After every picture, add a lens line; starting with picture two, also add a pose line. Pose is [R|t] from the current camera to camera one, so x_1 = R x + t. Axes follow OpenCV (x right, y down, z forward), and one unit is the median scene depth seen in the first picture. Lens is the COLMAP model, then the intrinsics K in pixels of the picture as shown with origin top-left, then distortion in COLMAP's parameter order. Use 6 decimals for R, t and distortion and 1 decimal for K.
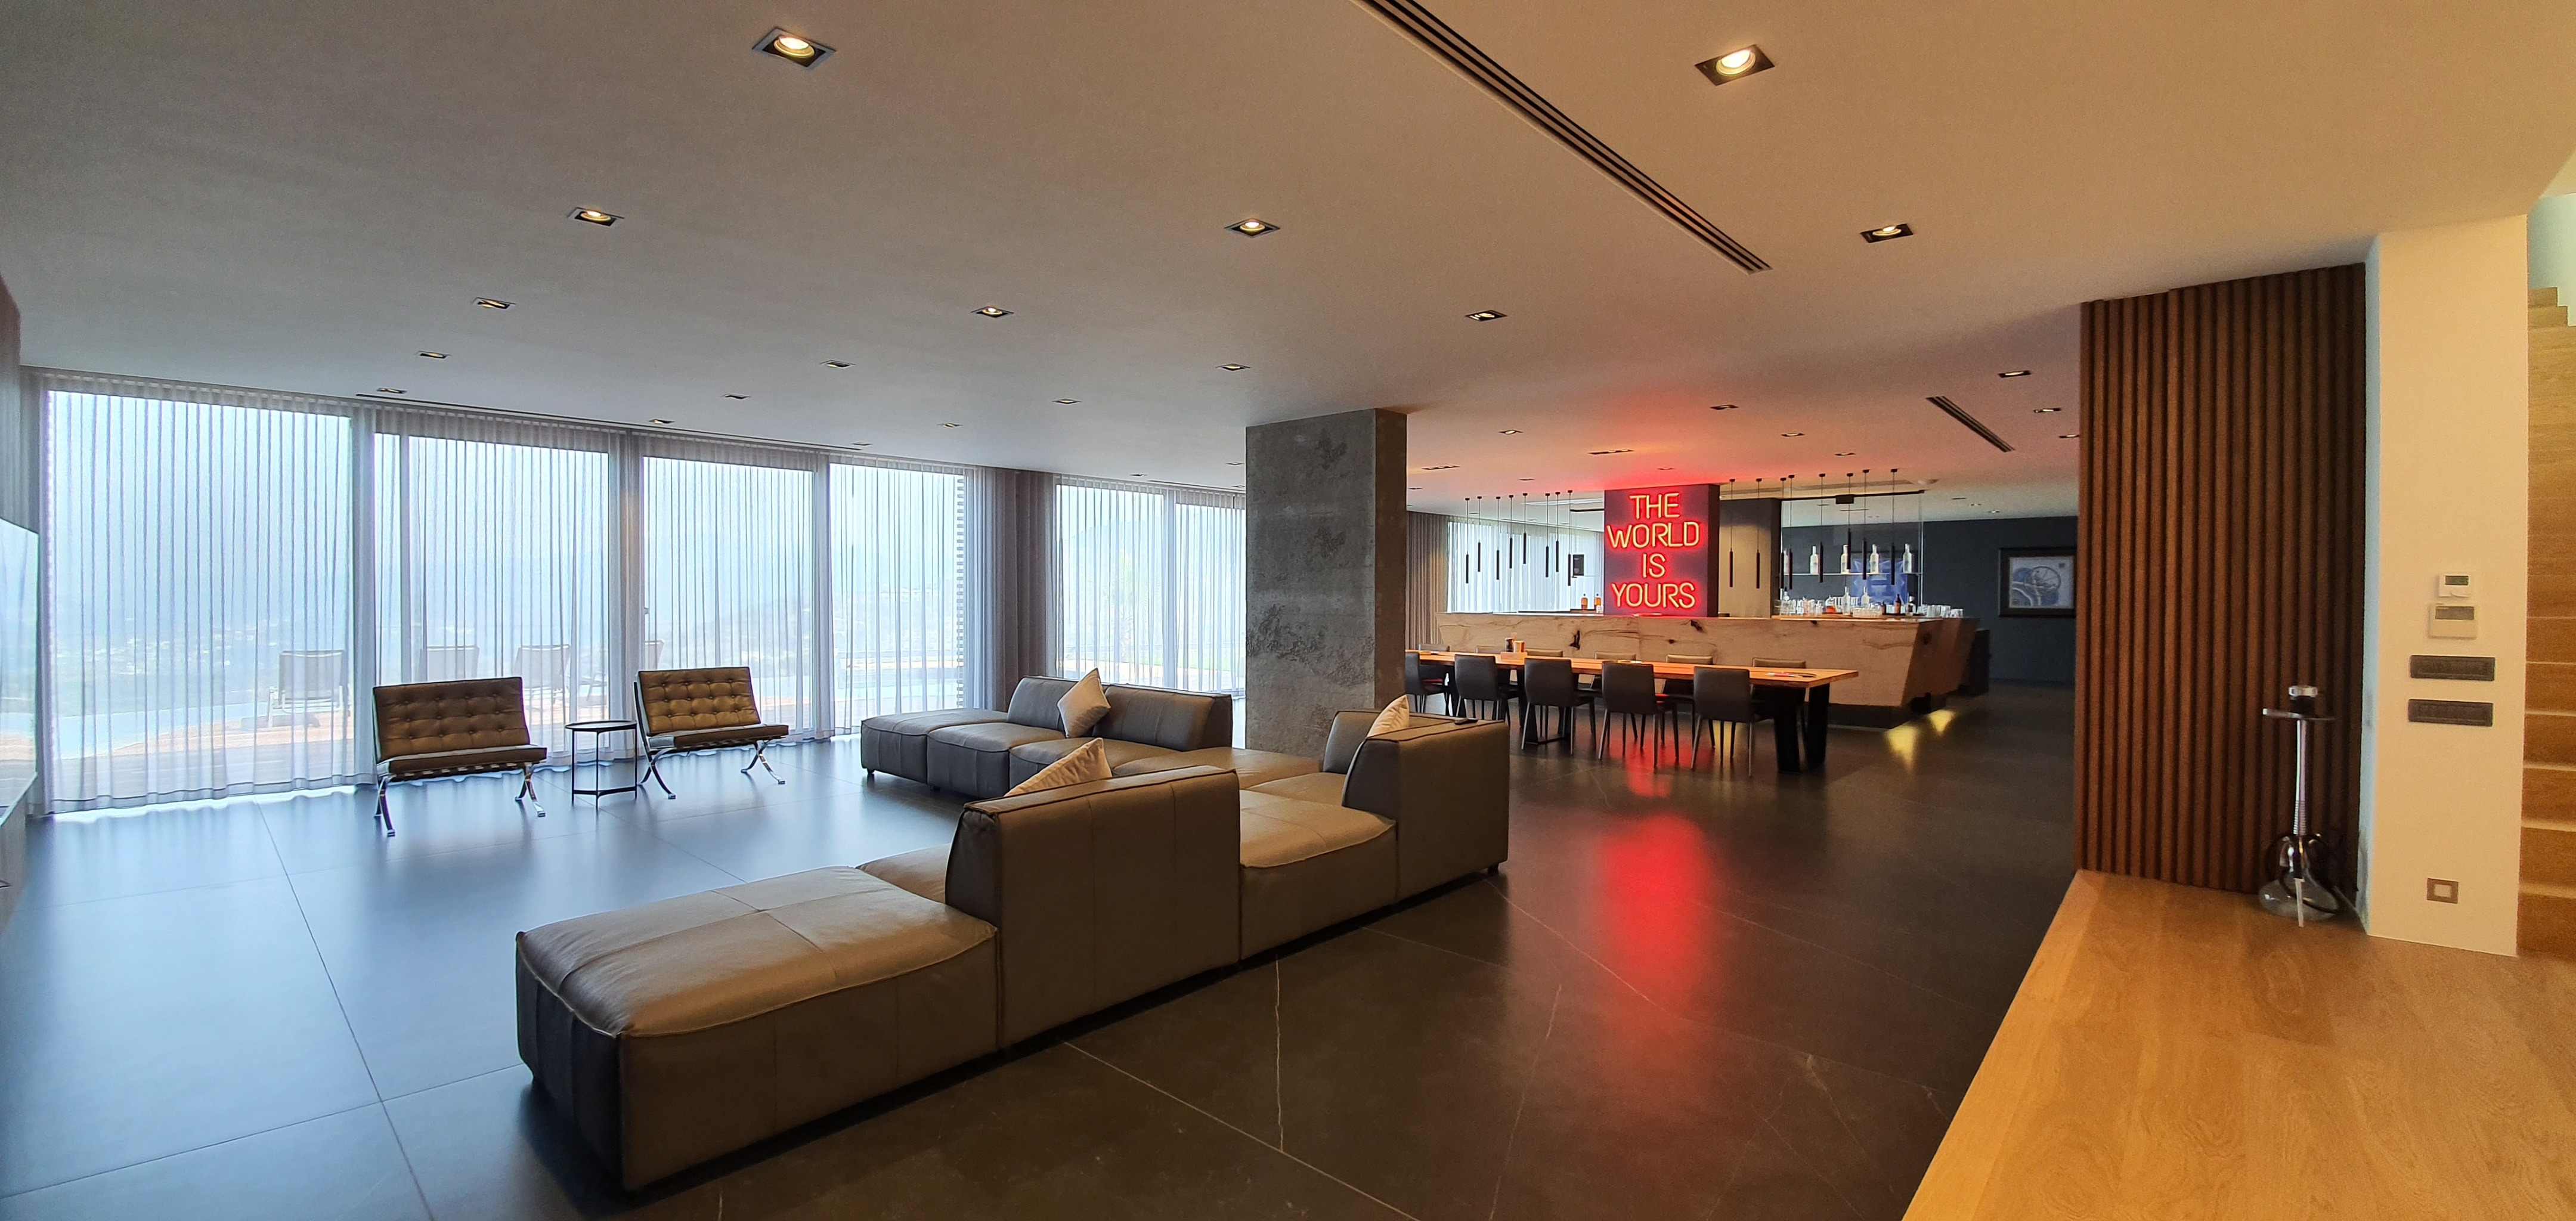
lens RADIAL K [[1025.2, 0, 1291.1], [0, 1025.2, 608.2], [0, 0, 1]] dist [-0.000780, -0.000033]
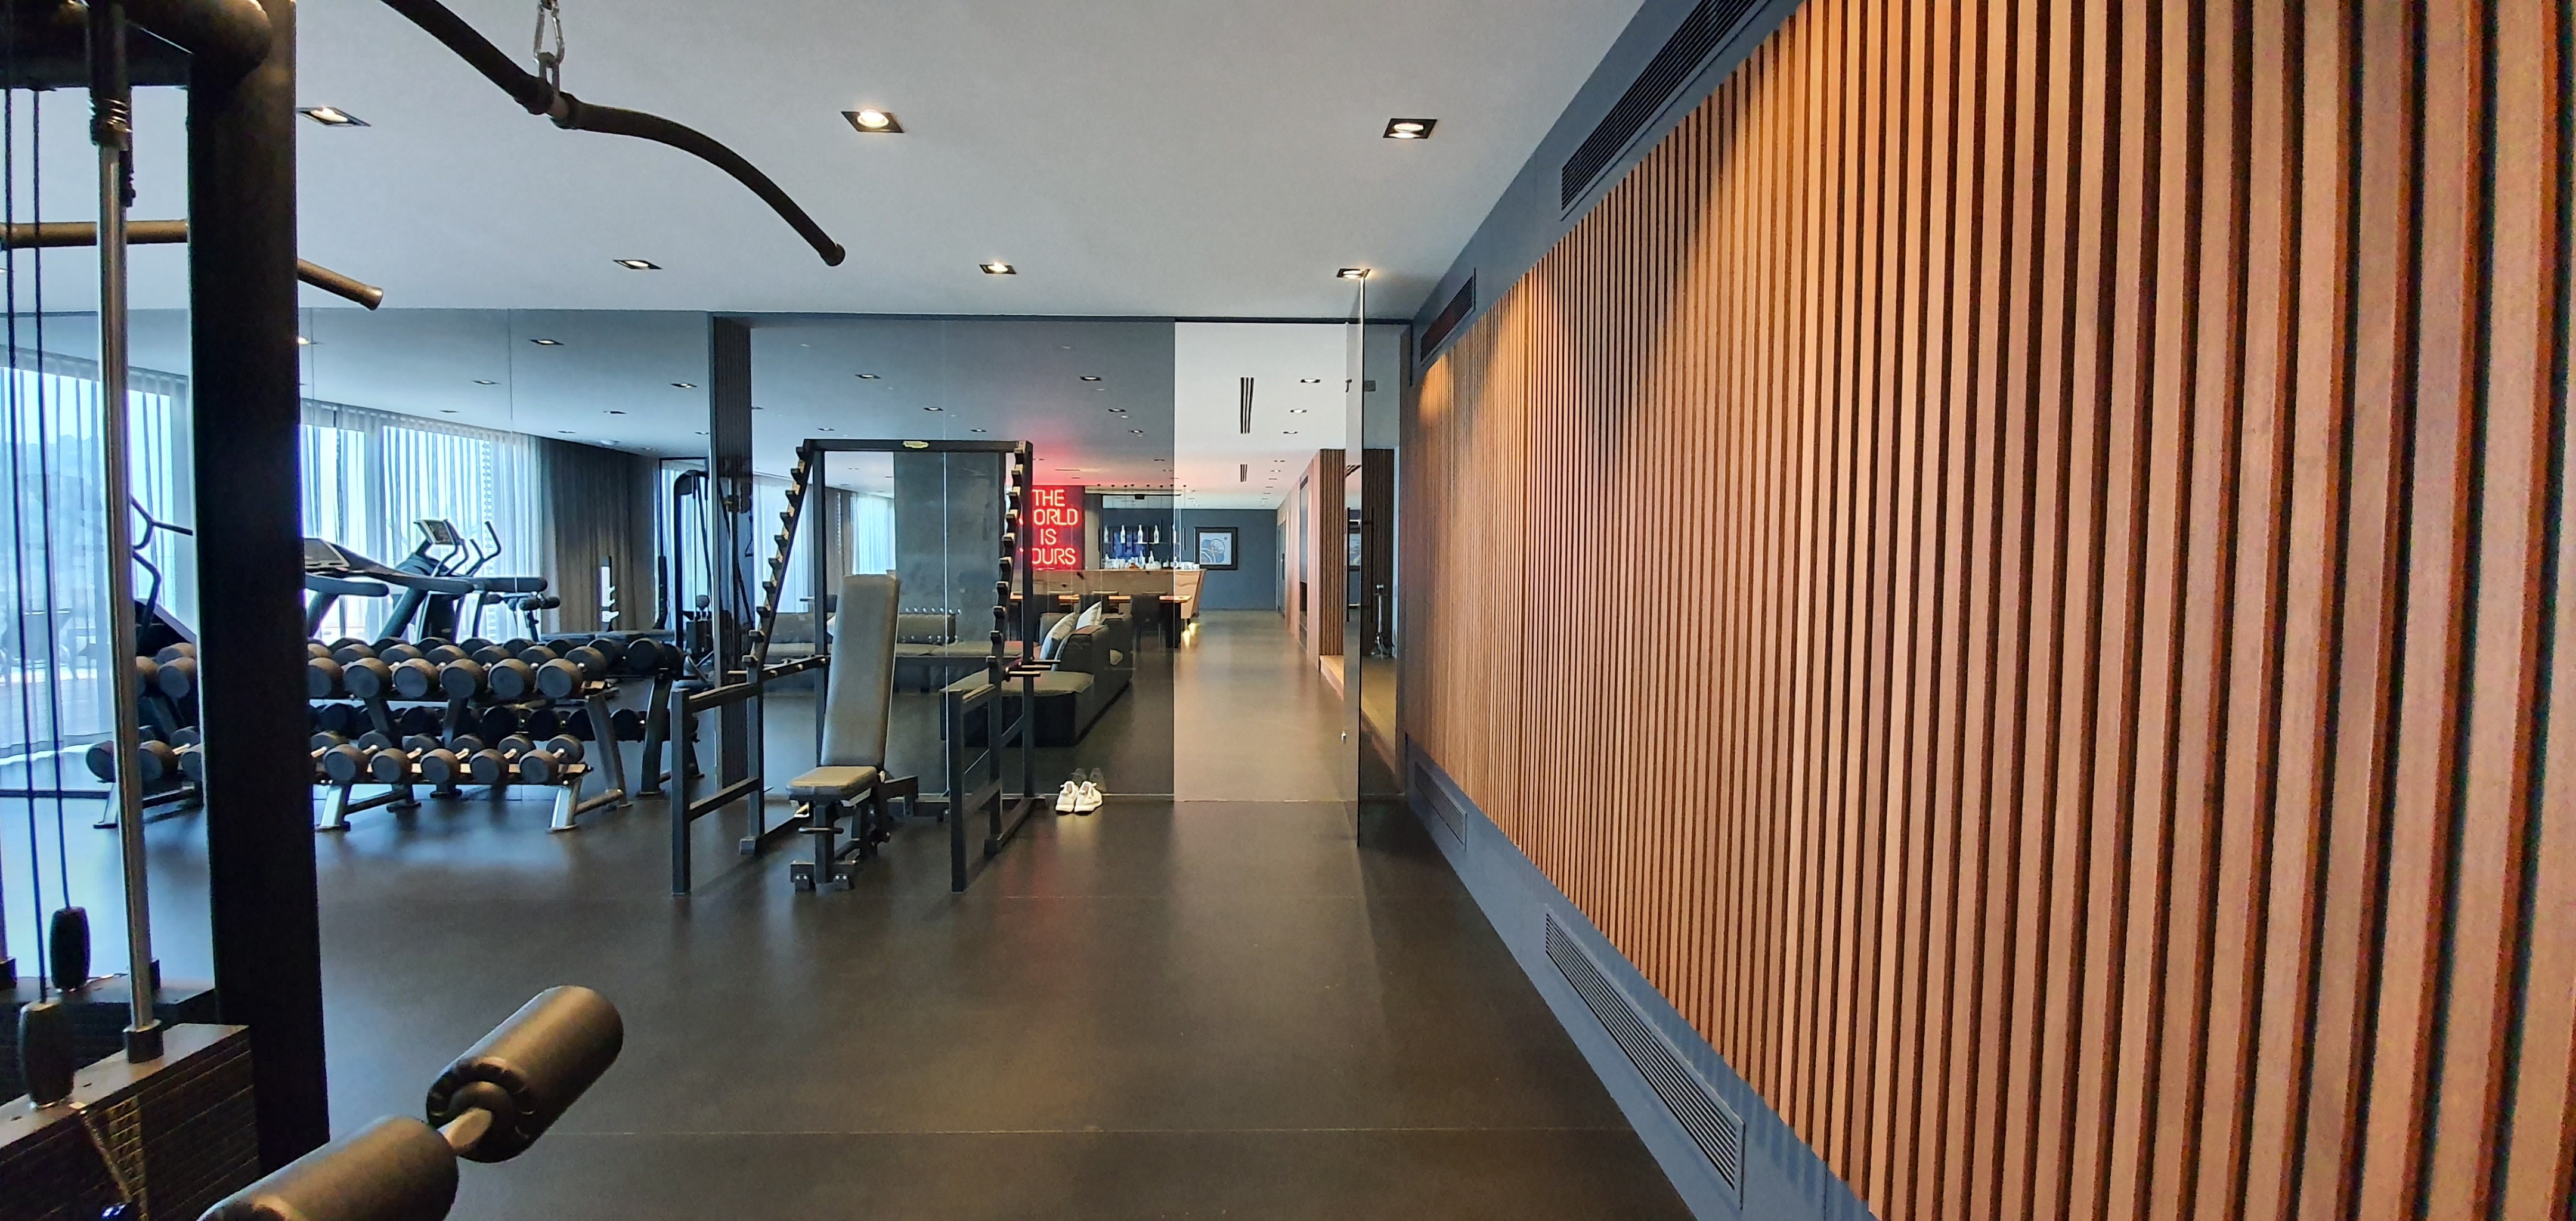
lens RADIAL K [[1025.2, 0, 1284.4], [0, 1025.2, 604.2], [0, 0, 1]] dist [-0.000780, -0.000033]
pose [[0.718920, -0.030159, 0.694438, -0.458881], [0.005903, 0.999287, 0.037287, 0.003960], [-0.695068, -0.022707, 0.718585, -0.344859]]
